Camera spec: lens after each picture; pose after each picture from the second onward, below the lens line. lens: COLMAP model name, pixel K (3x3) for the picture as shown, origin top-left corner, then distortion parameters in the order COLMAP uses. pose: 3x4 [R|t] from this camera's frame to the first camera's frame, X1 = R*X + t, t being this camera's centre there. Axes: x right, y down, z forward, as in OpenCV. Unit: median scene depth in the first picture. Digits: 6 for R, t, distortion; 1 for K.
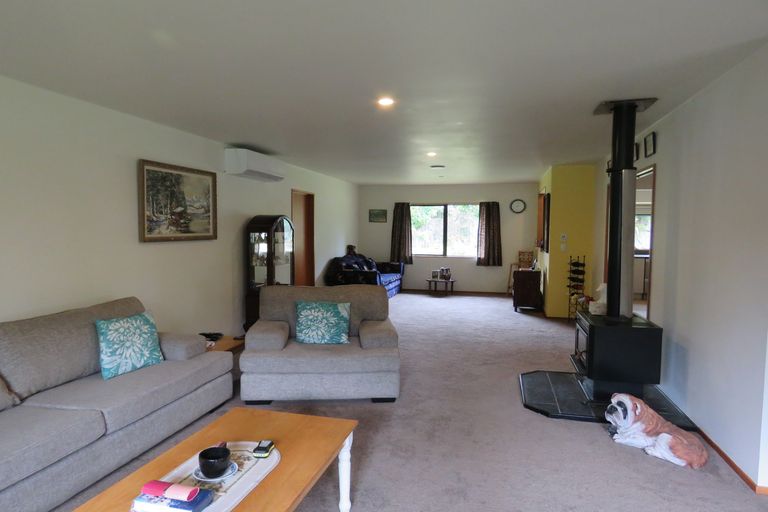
lens RADIAL K [[479.1, 0, 379.0], [0, 479.1, 251.7], [0, 0, 1]] dist [-0.001393, -0.012346]
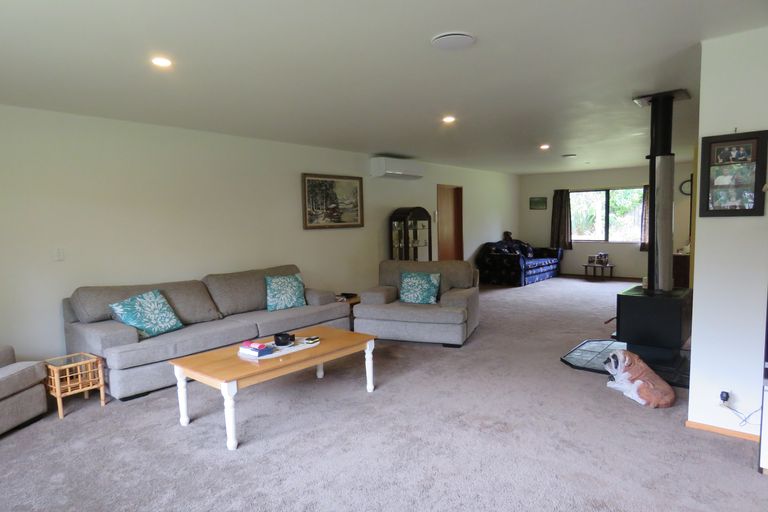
lens RADIAL K [[479.1, 0, 387.8], [0, 479.1, 254.0], [0, 0, 1]] dist [-0.001393, -0.012346]
pose [[0.908236, 0.006085, -0.418415, 0.358929], [0.004827, 0.999675, 0.025015, 0.020804], [0.418431, -0.024739, 0.907912, -0.238562]]
